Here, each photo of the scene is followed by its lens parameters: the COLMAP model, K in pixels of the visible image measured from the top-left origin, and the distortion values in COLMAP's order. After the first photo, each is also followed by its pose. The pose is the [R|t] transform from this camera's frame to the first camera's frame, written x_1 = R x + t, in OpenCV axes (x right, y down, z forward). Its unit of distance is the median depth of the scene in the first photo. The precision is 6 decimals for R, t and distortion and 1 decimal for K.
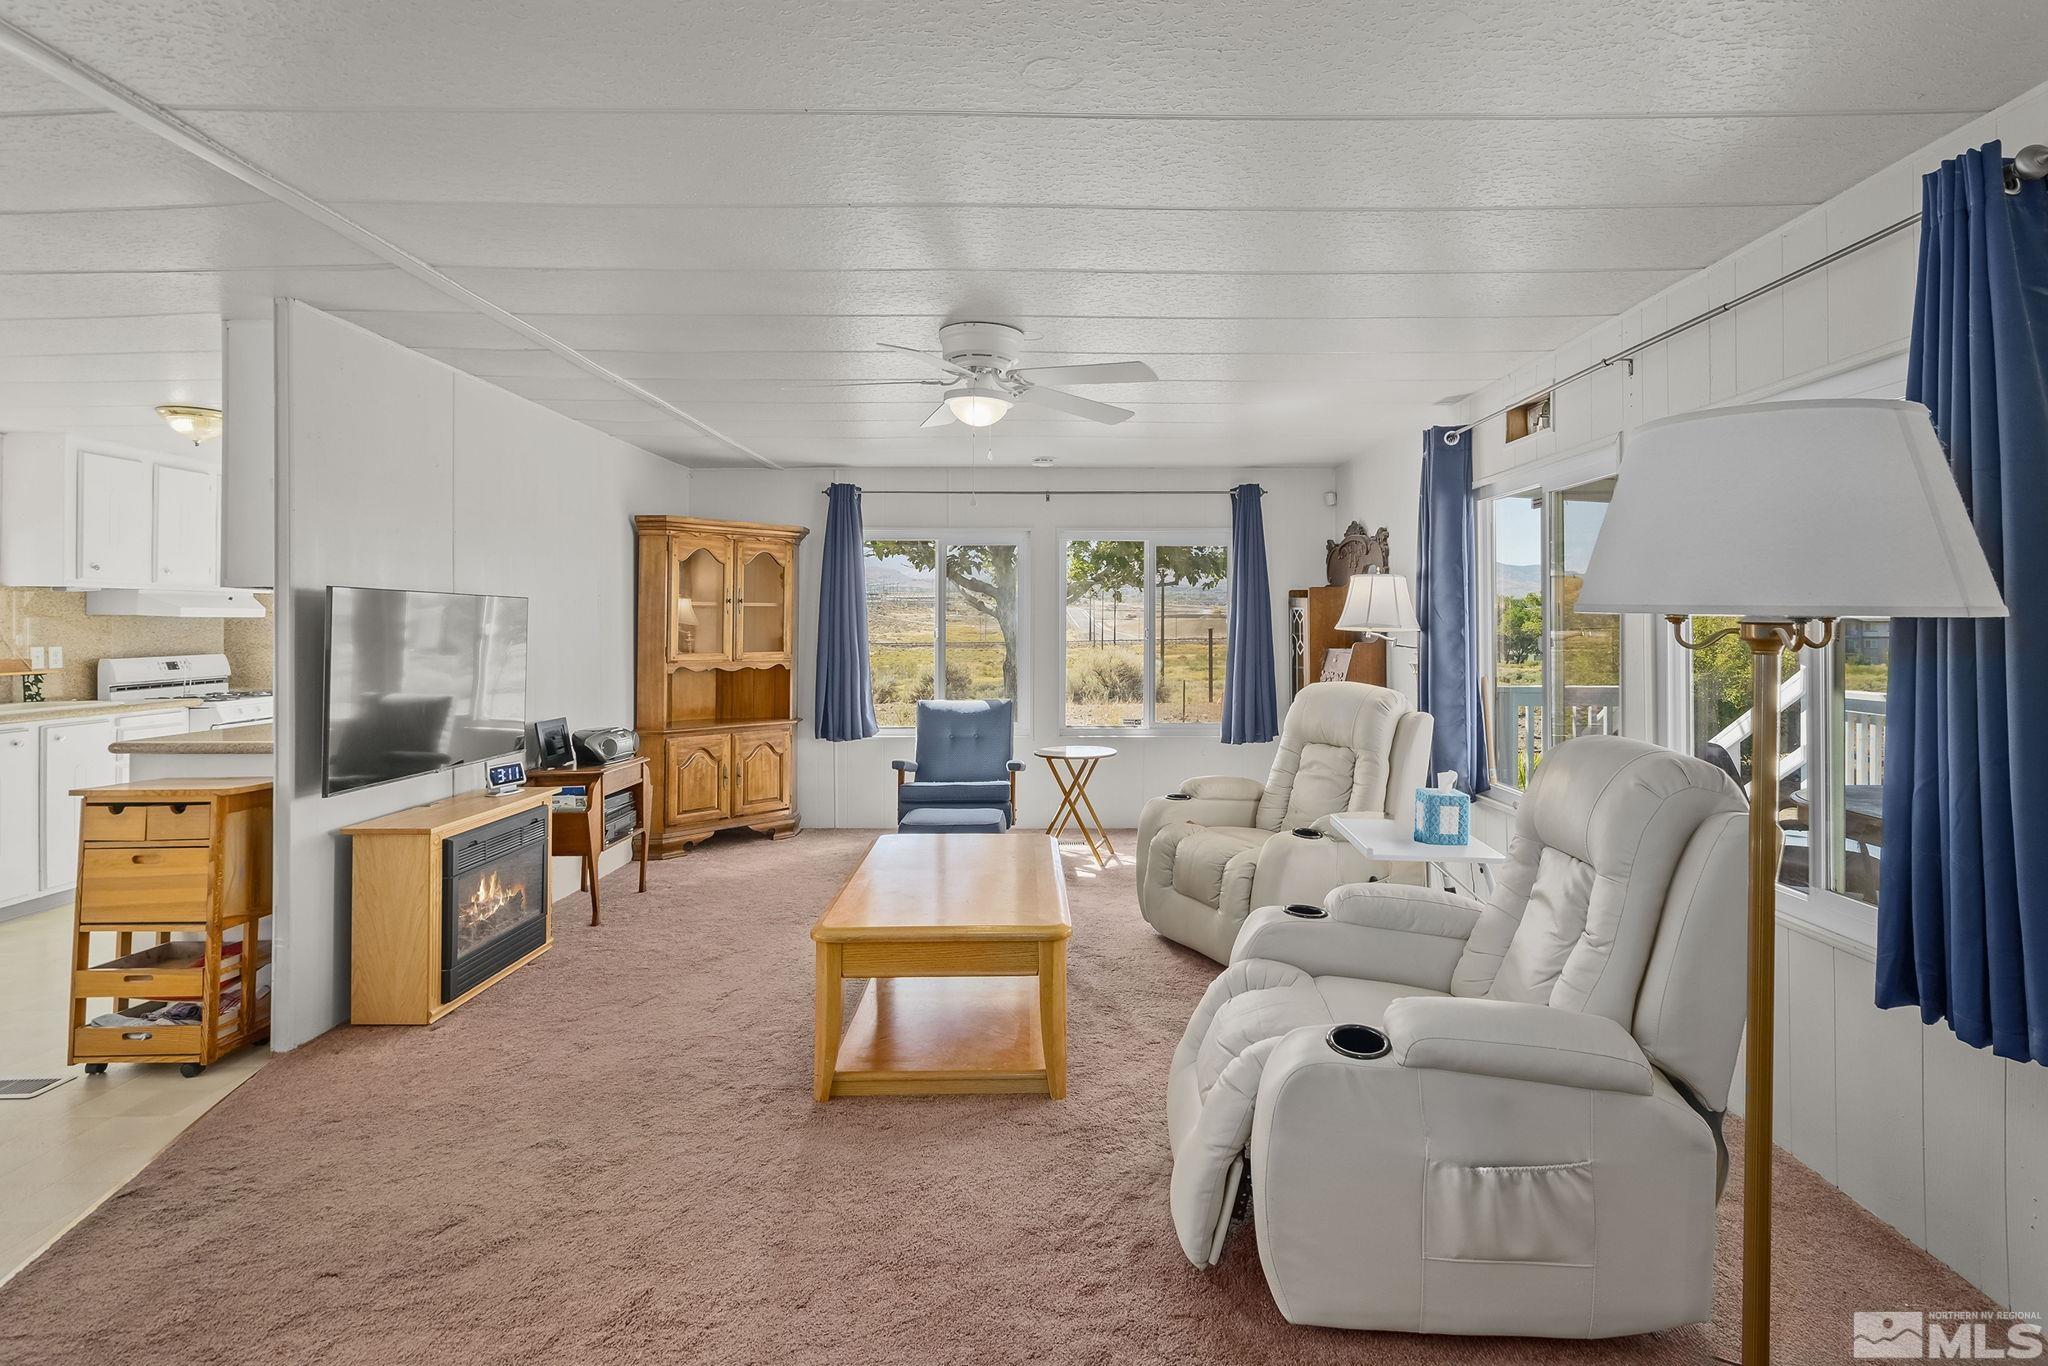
lens RADIAL K [[1023.0, 0, 1068.6], [0, 1023.0, 611.4], [0, 0, 1]] dist [-0.007264, 0.002835]
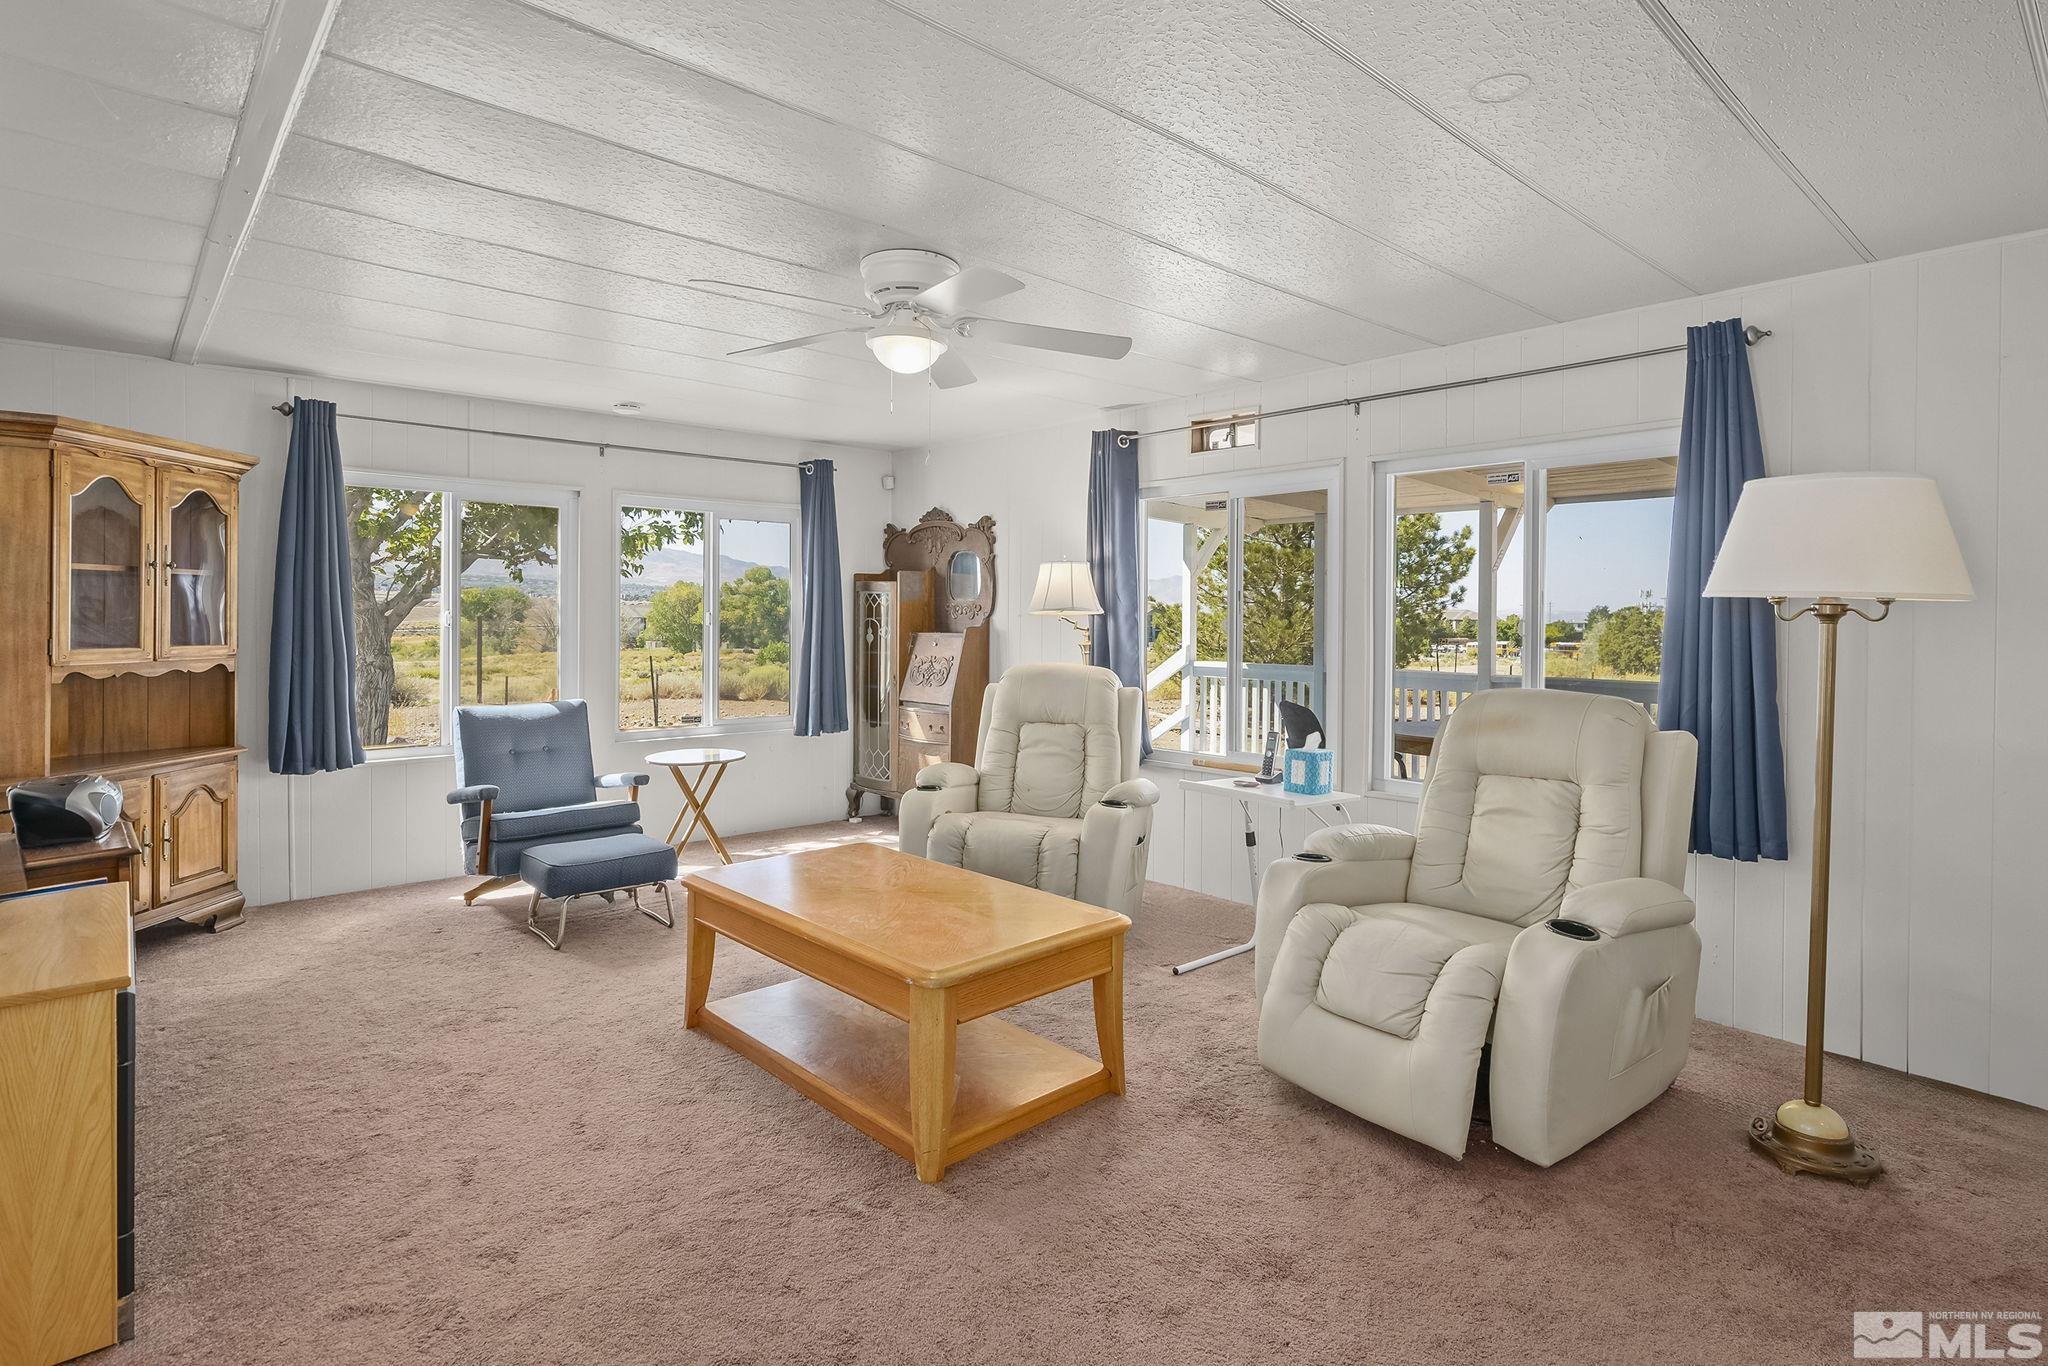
lens RADIAL K [[1023.0, 0, 1130.2], [0, 1023.0, 624.5], [0, 0, 1]] dist [-0.007264, 0.002835]
pose [[0.742150, -0.003601, 0.670225, -0.293999], [-0.012932, 0.999722, 0.019691, 0.006123], [-0.670109, -0.023281, 0.741897, 0.129264]]
